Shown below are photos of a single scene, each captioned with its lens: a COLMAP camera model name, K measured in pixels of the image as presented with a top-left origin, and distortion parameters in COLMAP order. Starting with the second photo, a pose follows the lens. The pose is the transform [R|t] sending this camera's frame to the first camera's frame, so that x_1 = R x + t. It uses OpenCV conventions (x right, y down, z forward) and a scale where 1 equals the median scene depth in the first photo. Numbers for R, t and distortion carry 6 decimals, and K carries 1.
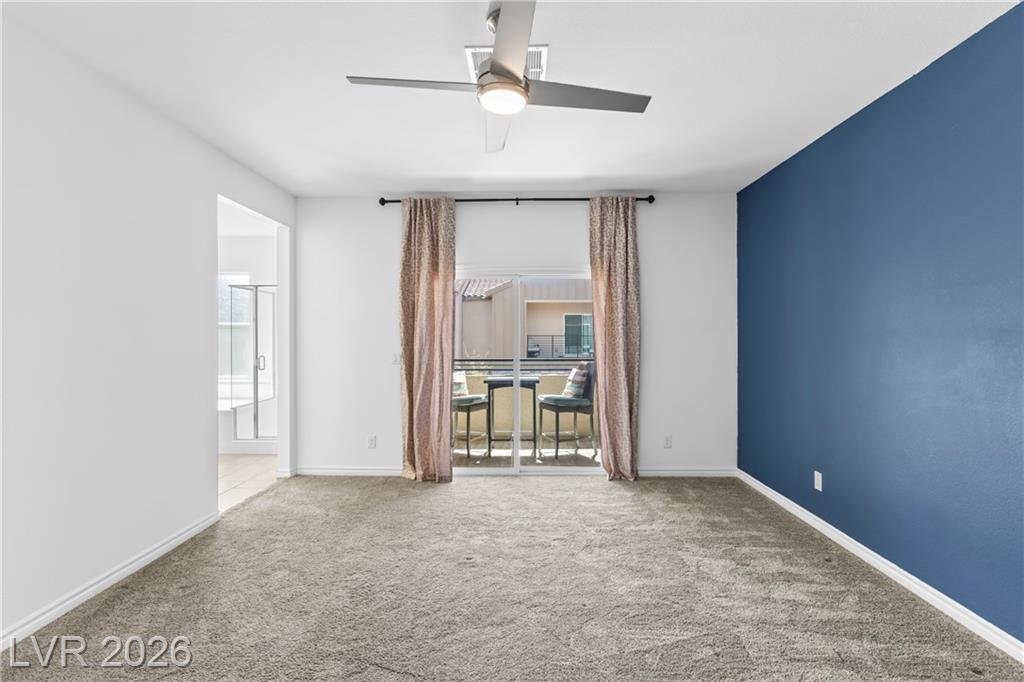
lens RADIAL K [[483.1, 0, 513.0], [0, 483.1, 335.7], [0, 0, 1]] dist [0.000889, 0.000201]
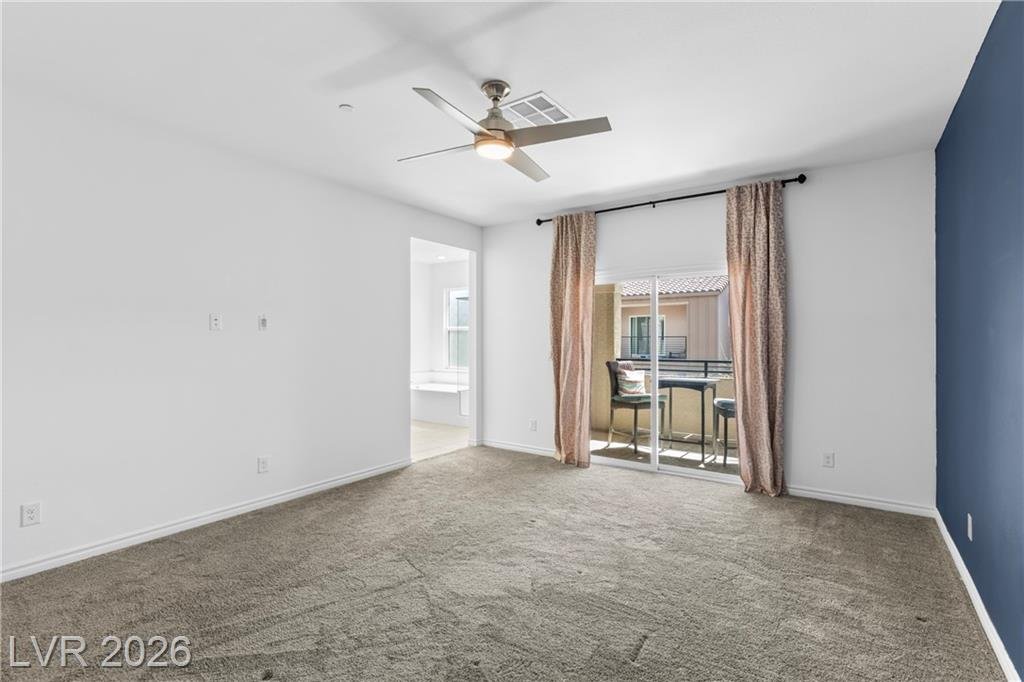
lens RADIAL K [[483.1, 0, 513.0], [0, 483.1, 335.7], [0, 0, 1]] dist [0.000889, 0.000201]
pose [[0.831122, -0.002623, -0.556085, 0.339213], [0.001124, 0.999995, -0.003037, 0.003123], [0.556090, 0.001899, 0.831120, -0.015604]]
